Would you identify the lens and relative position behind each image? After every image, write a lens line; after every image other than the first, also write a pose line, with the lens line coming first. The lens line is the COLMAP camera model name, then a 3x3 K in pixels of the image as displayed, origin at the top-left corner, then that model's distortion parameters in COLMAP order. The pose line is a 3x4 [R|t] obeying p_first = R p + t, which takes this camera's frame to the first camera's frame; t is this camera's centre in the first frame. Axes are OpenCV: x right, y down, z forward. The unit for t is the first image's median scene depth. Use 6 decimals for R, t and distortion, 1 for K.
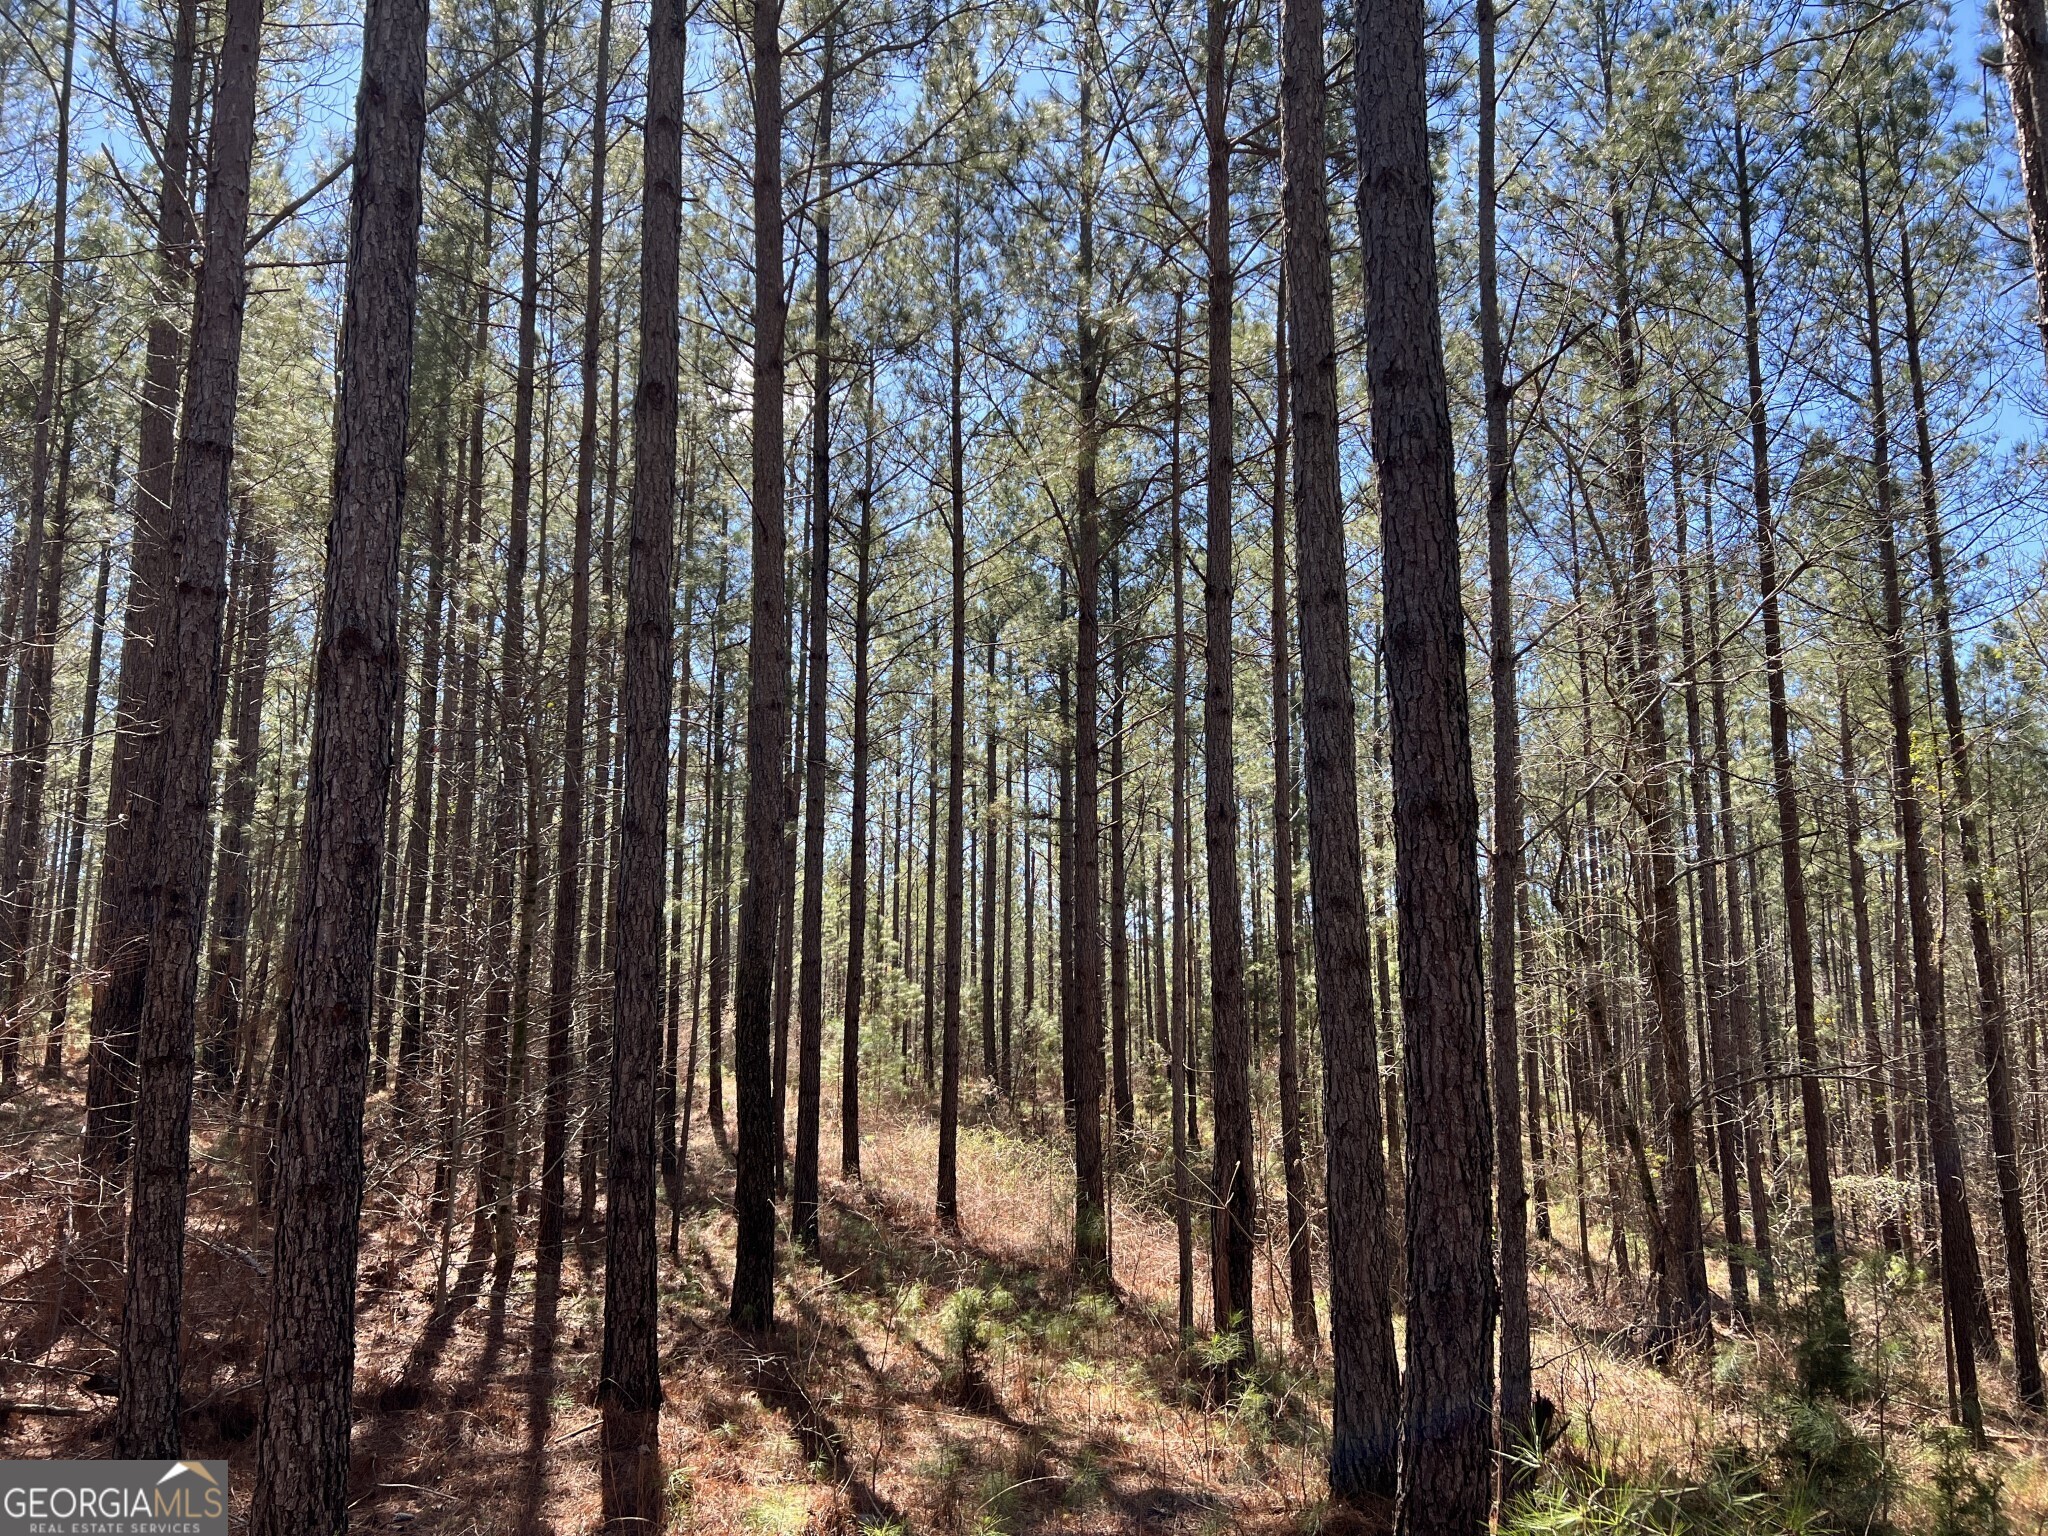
lens RADIAL K [[1538.7, 0, 1022.3], [0, 1538.7, 772.9], [0, 0, 1]] dist [0.007774, 0.003287]
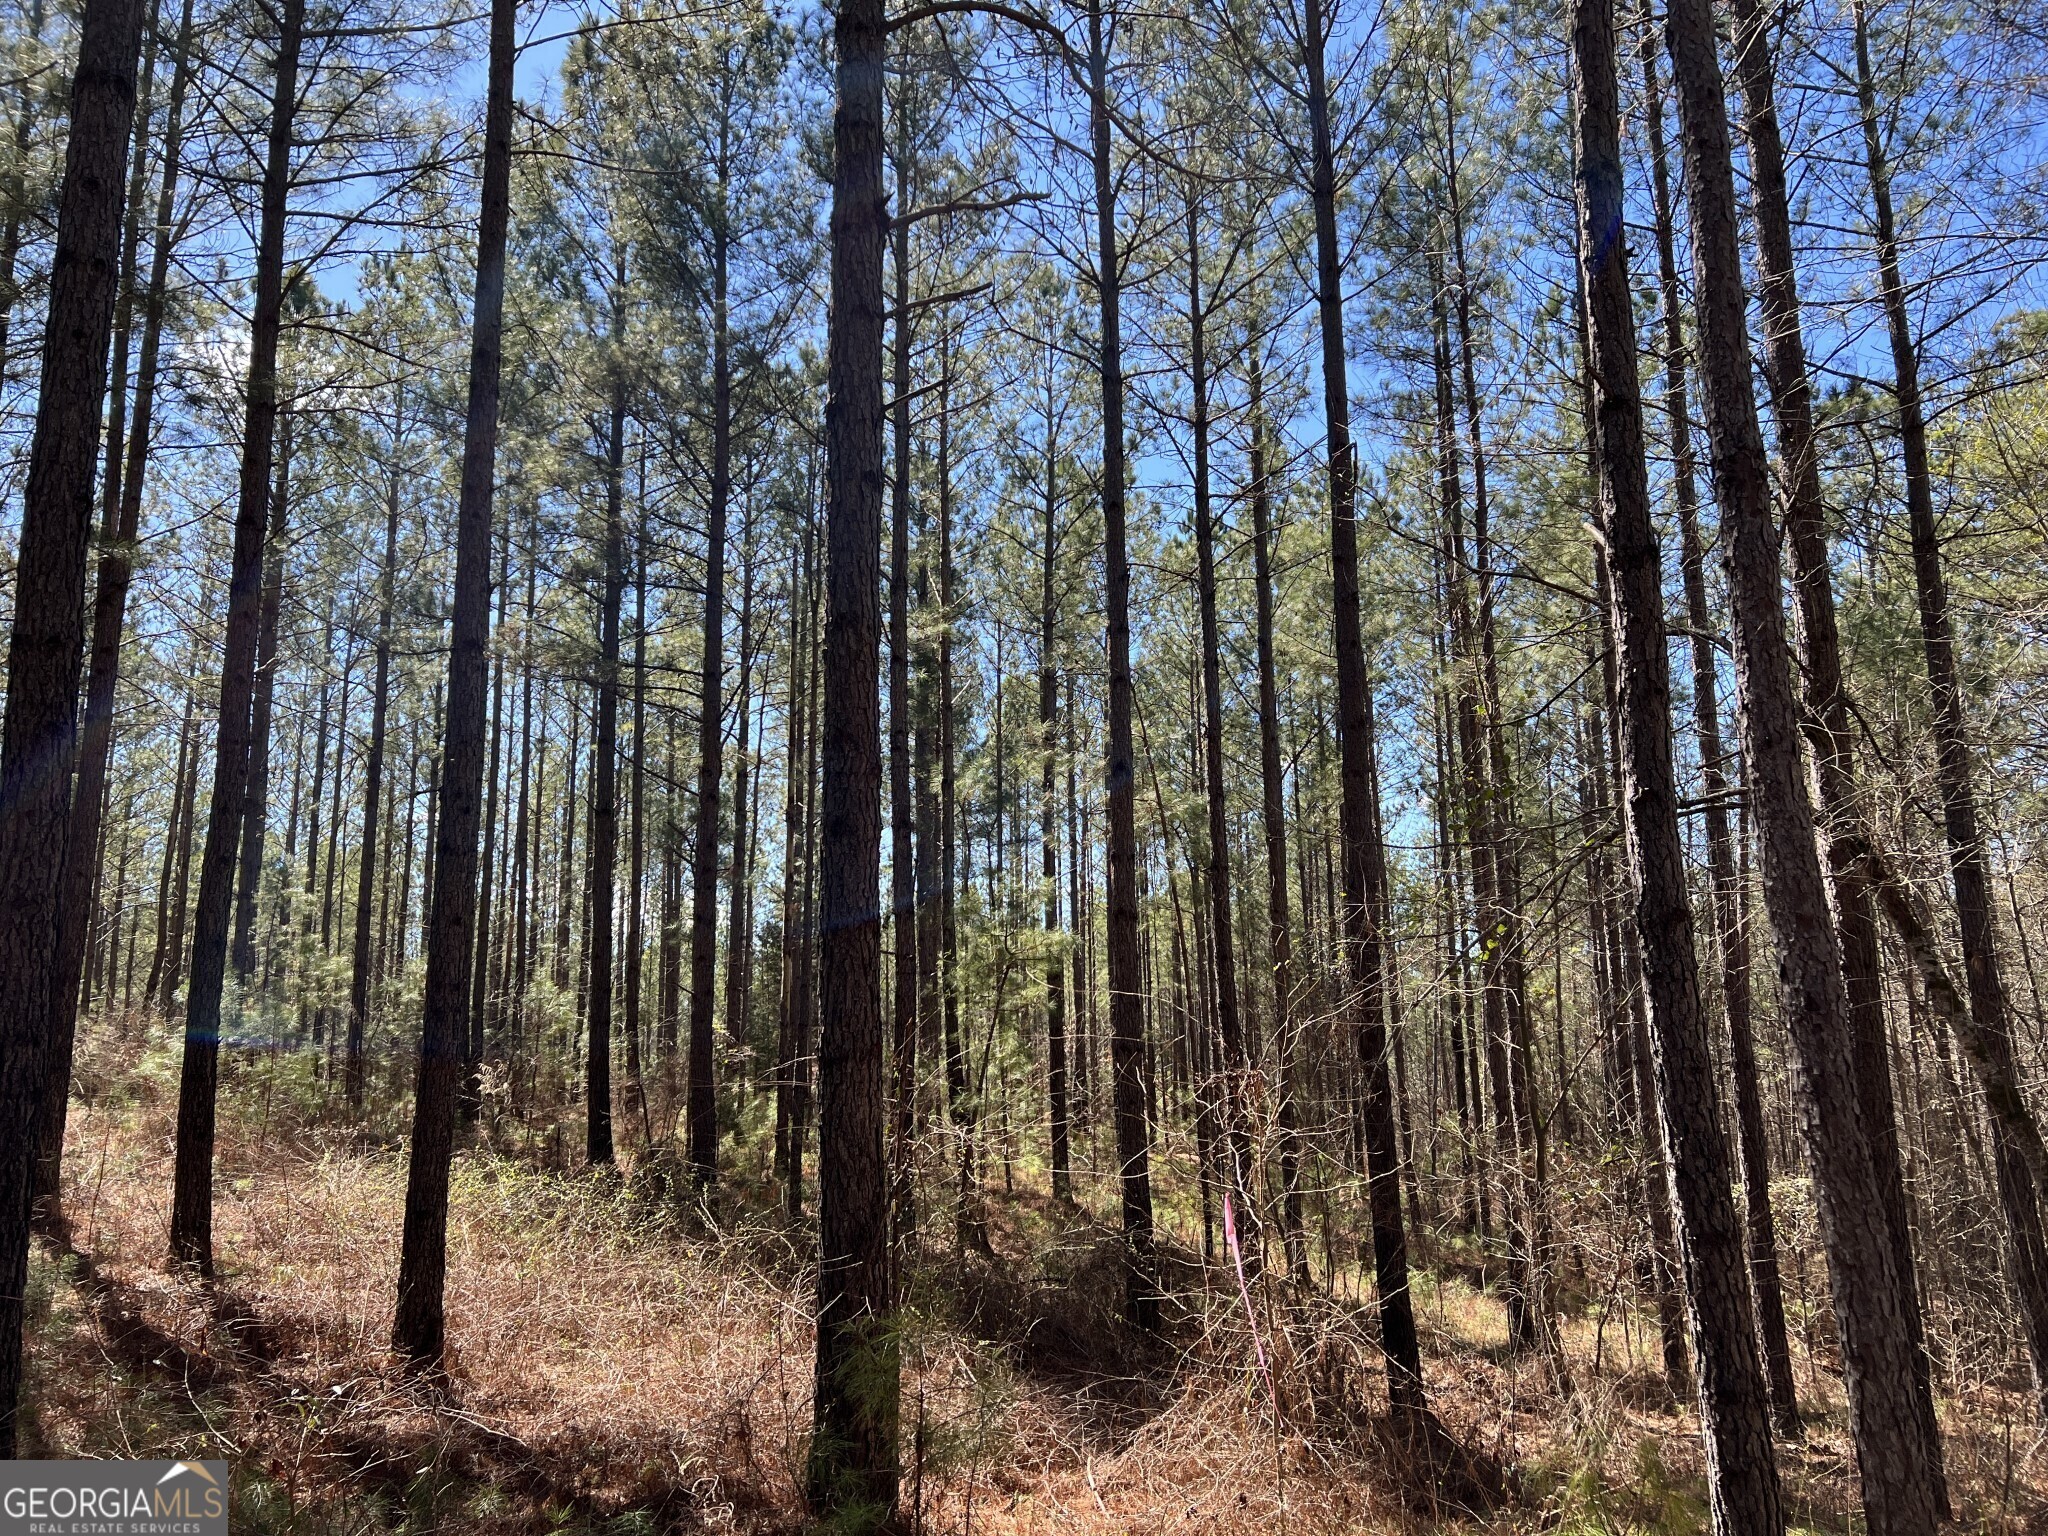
lens RADIAL K [[1538.7, 0, 1025.5], [0, 1538.7, 762.0], [0, 0, 1]] dist [0.007774, 0.003287]
pose [[0.938497, 0.051238, 0.341465, -0.036258], [-0.041296, 0.998486, -0.036329, 0.105761], [-0.342810, 0.019993, 0.939192, 0.428596]]
